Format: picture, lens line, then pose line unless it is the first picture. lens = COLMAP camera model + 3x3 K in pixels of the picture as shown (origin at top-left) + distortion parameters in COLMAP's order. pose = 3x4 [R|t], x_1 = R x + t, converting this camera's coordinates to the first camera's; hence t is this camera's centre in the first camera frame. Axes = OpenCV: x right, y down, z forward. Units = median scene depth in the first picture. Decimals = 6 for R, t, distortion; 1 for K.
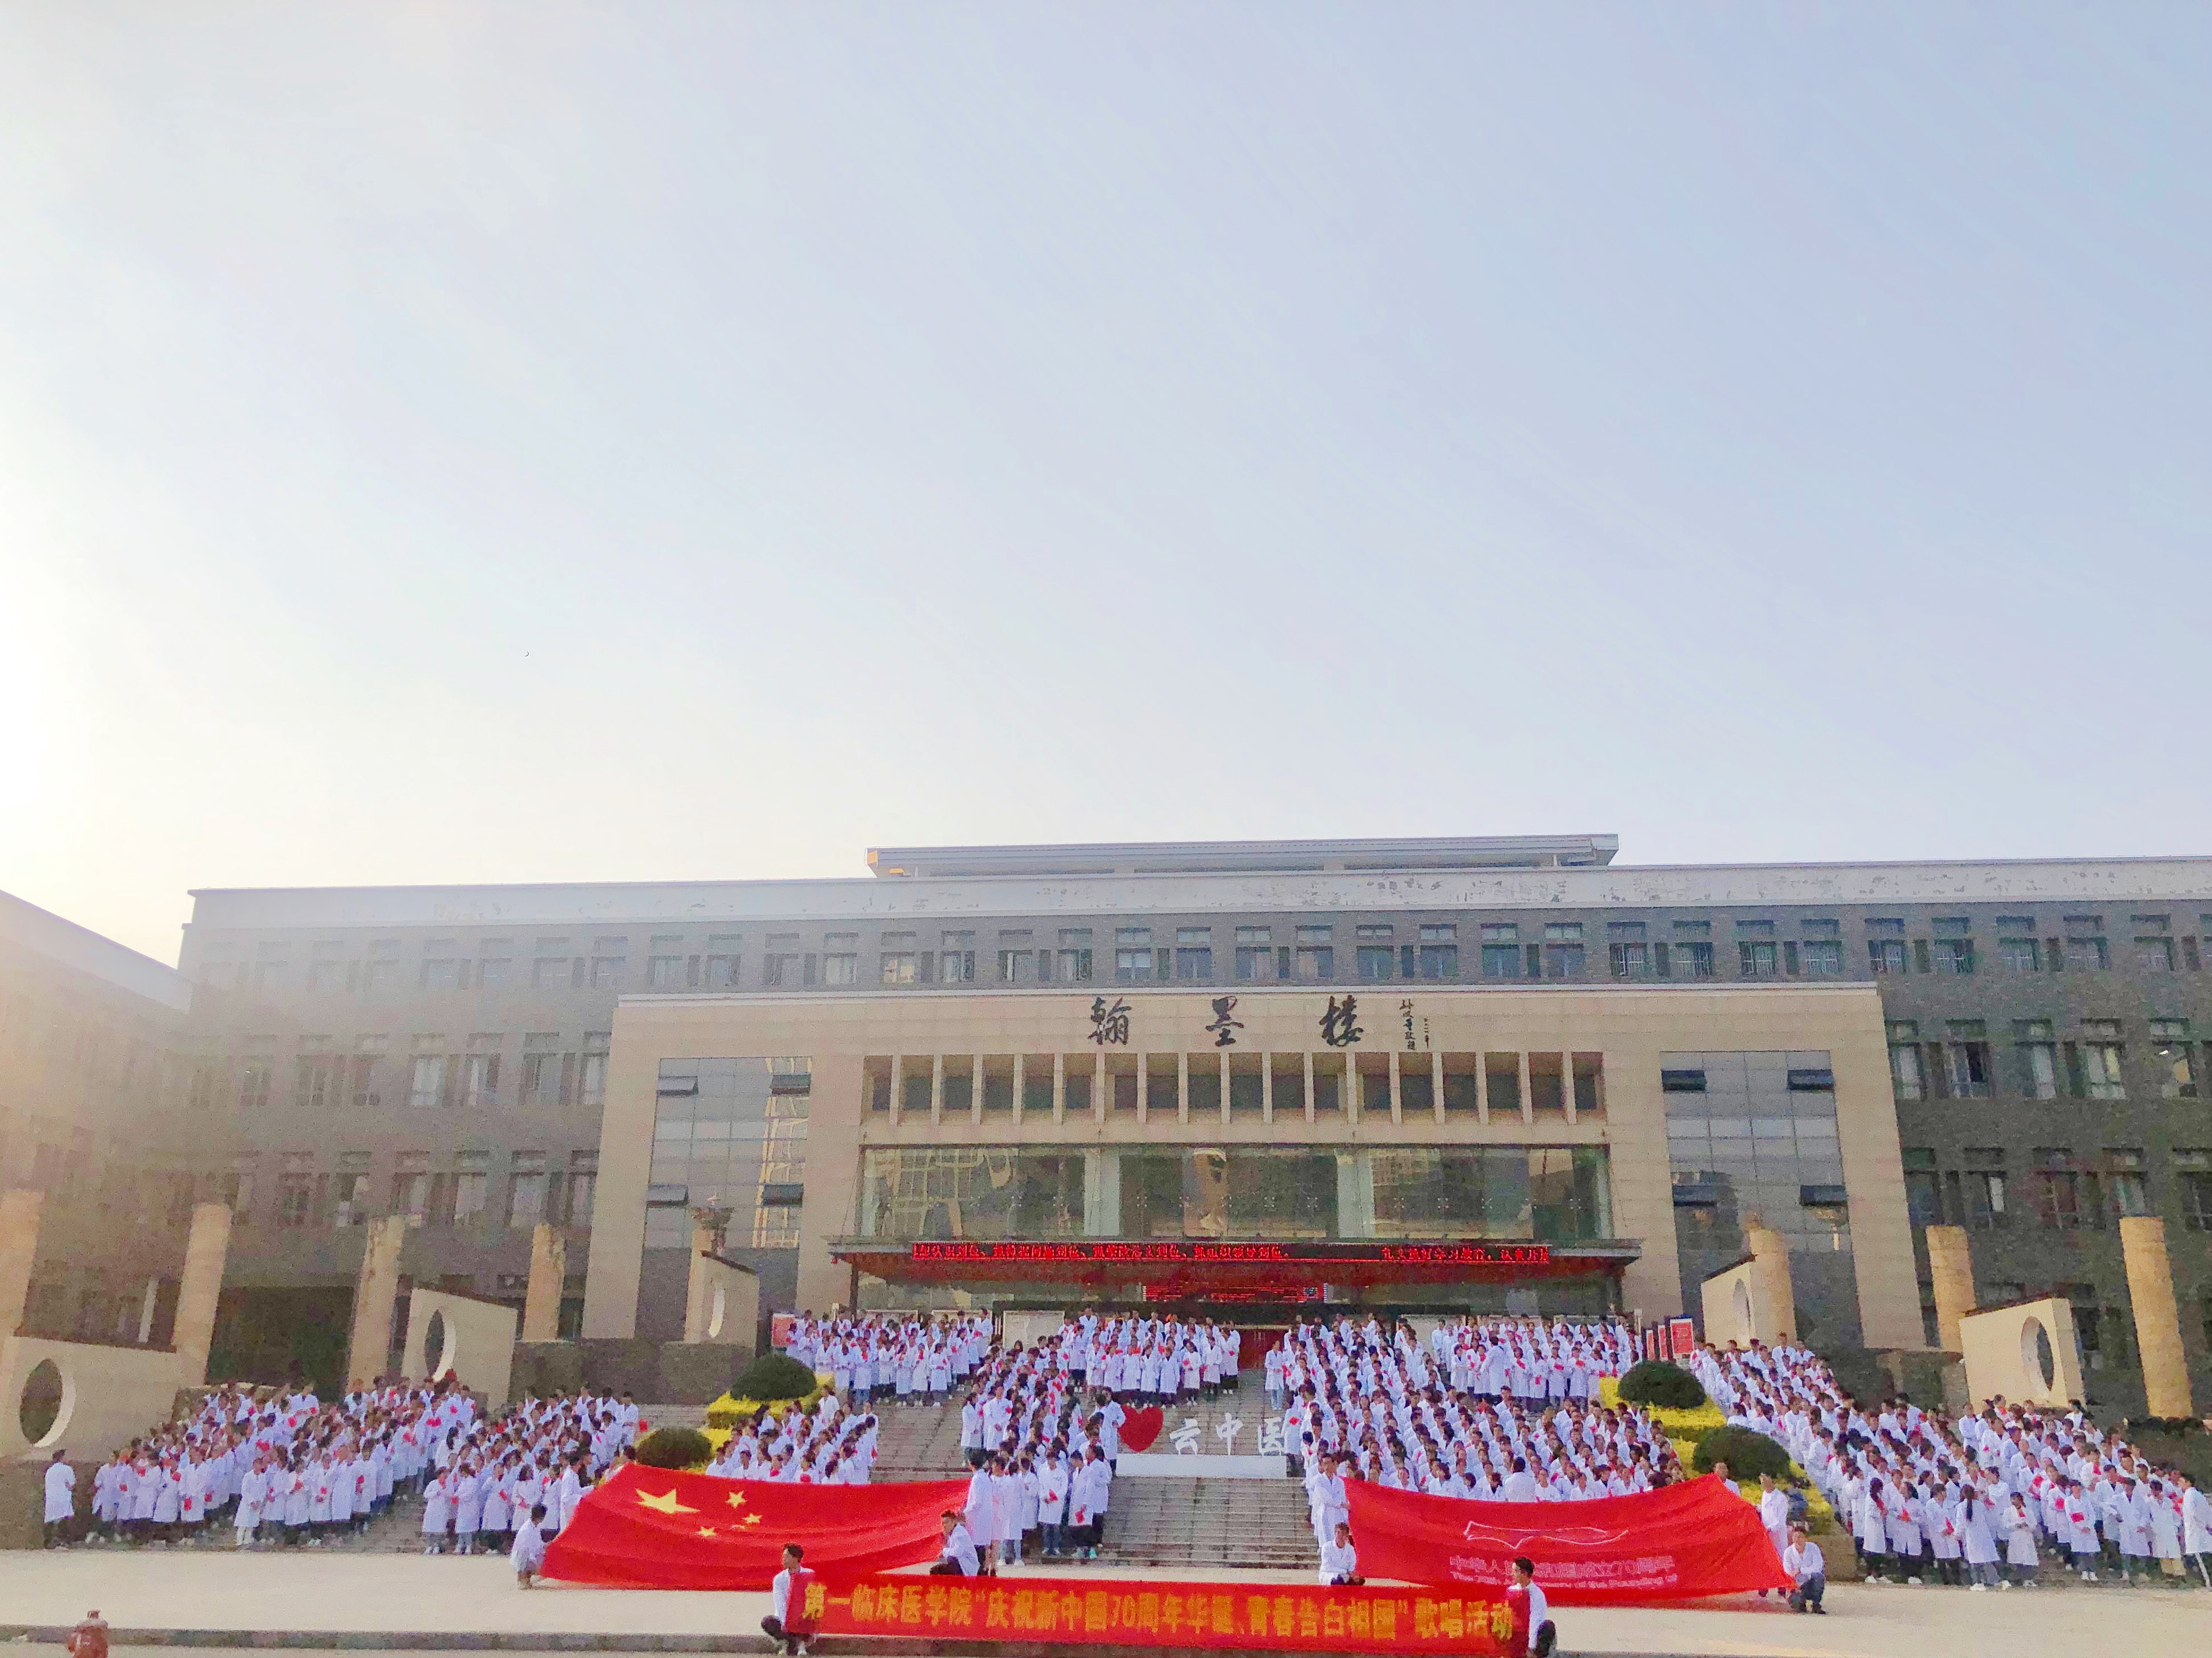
lens RADIAL K [[1770.6, 0, 1073.5], [0, 1770.6, 840.4], [0, 0, 1]] dist [0.087194, -0.150244]
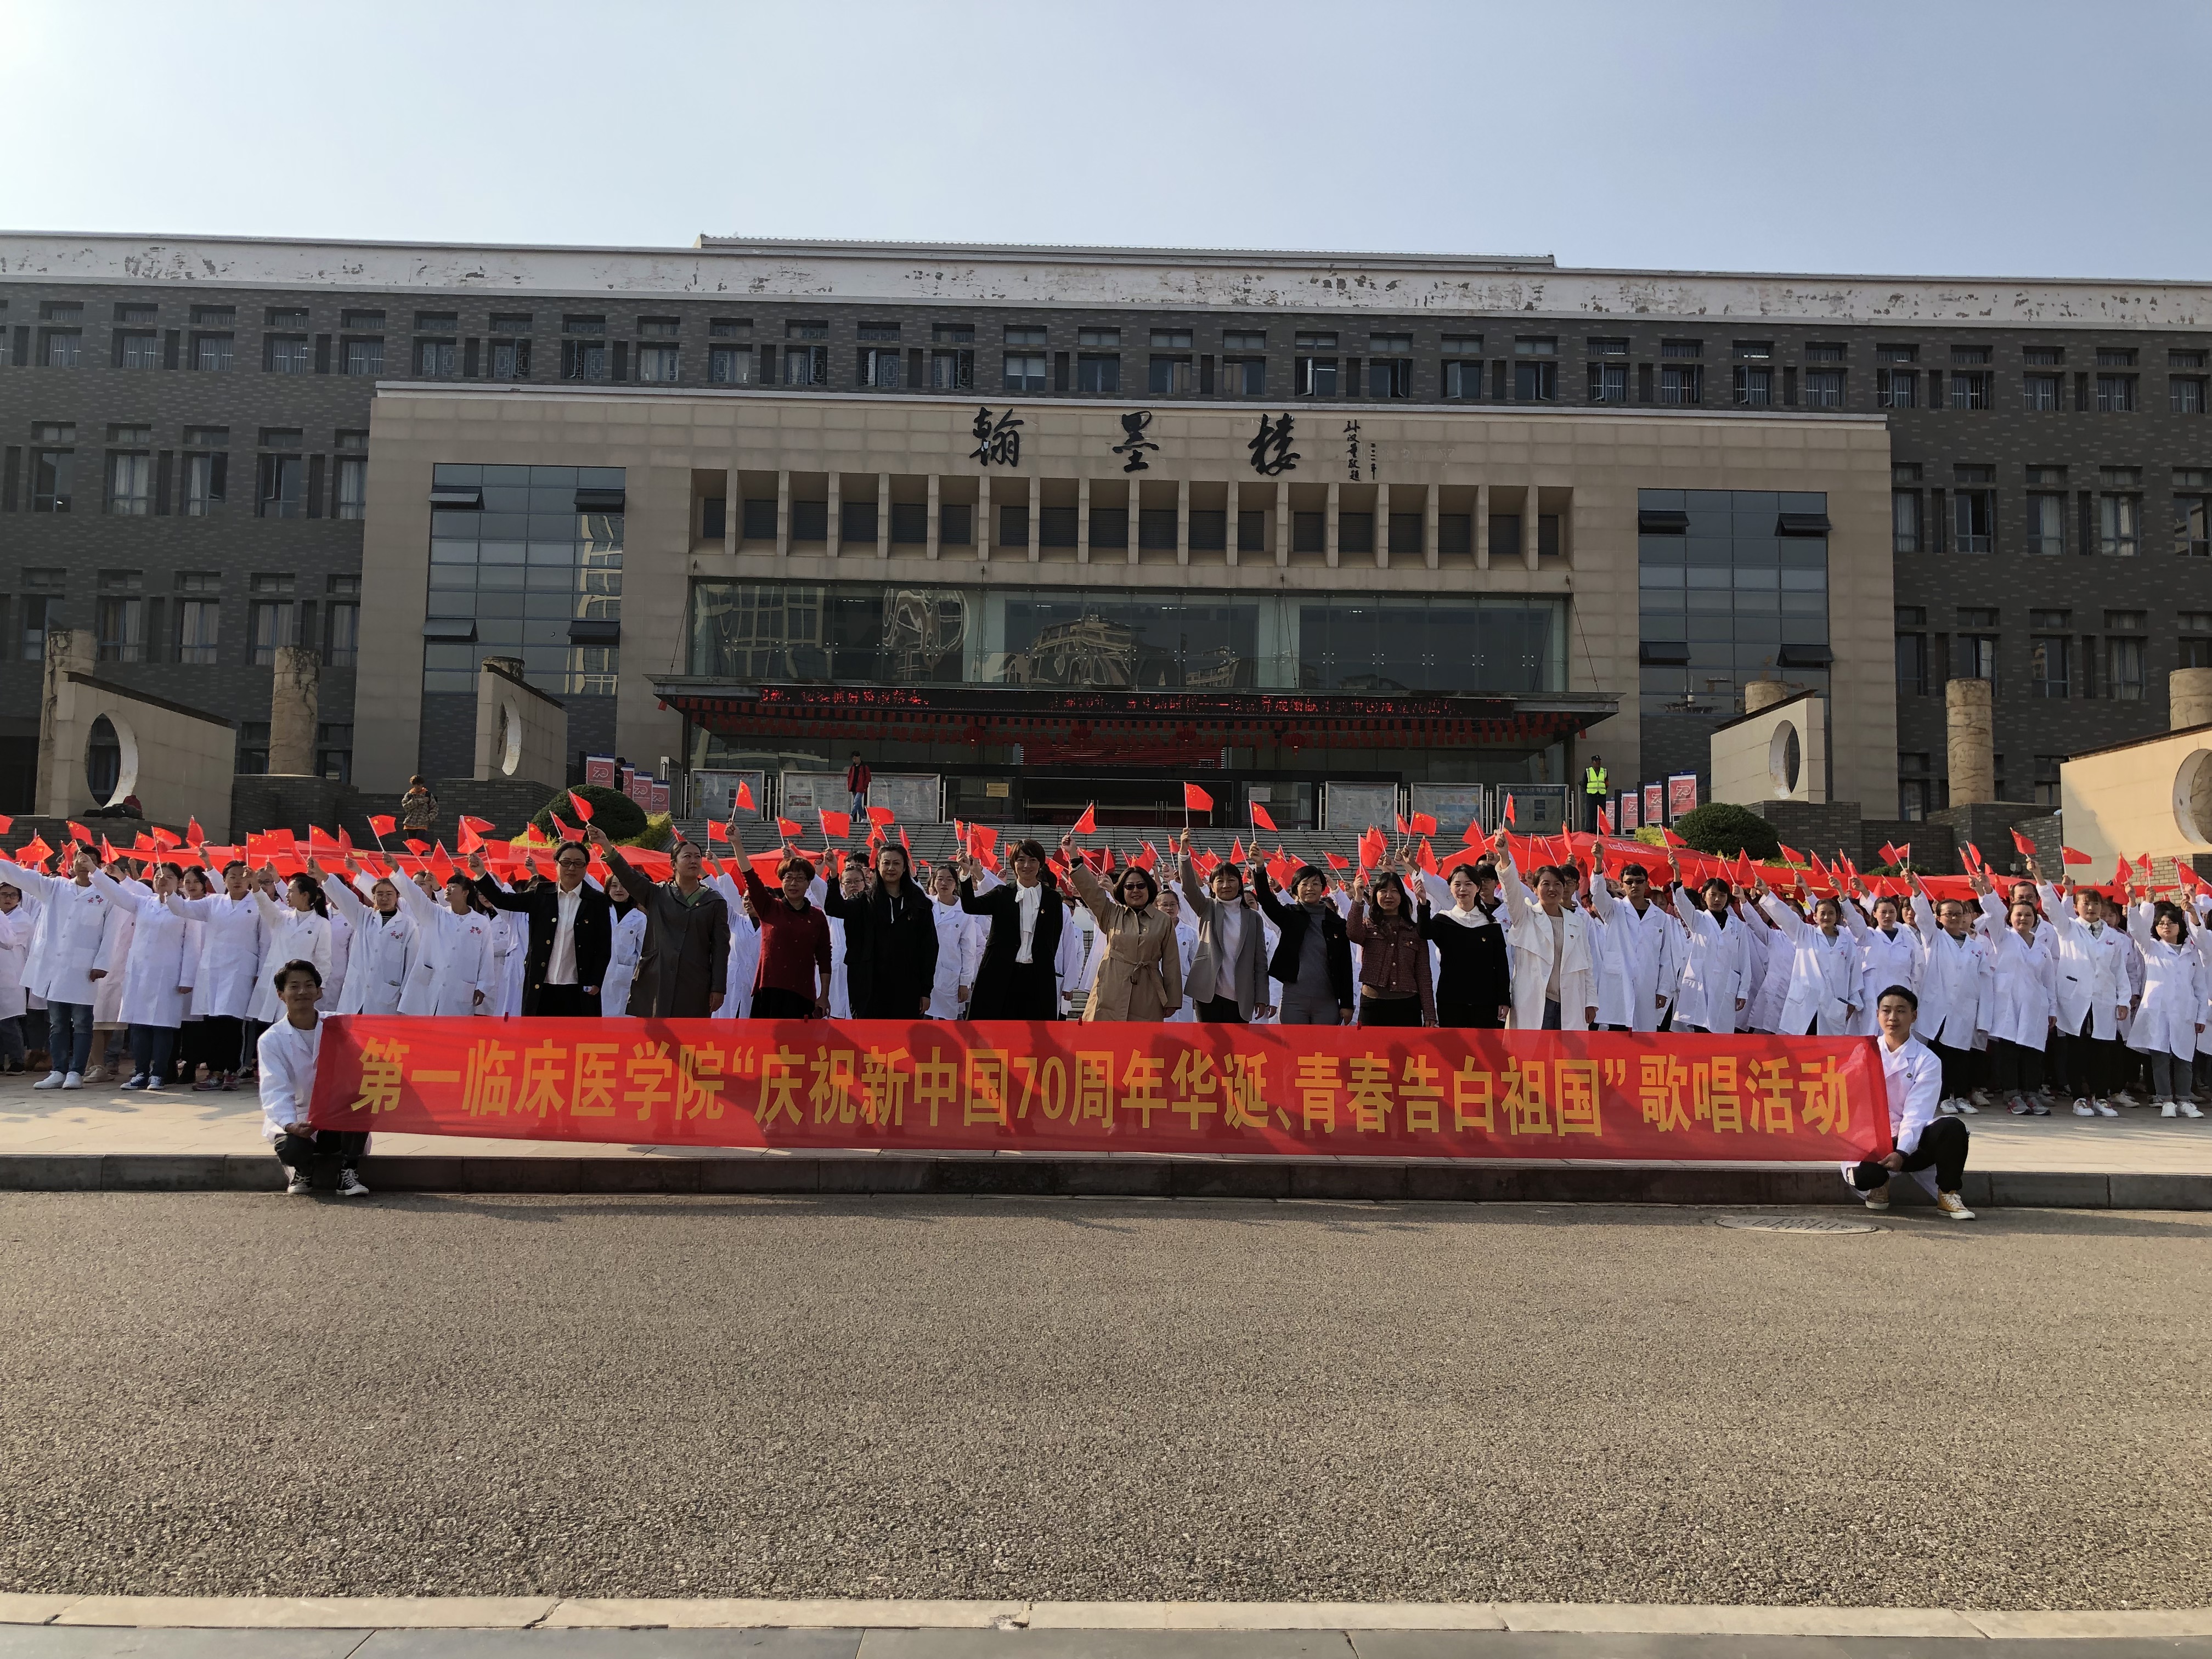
lens RADIAL K [[1770.7, 0, 1073.5], [0, 1770.7, 840.9], [0, 0, 1]] dist [0.087194, -0.150244]
pose [[0.995737, 0.008345, 0.091864, -0.017999], [-0.031887, 0.965644, 0.257905, 0.068812], [-0.086556, -0.259734, 0.961793, 0.157228]]
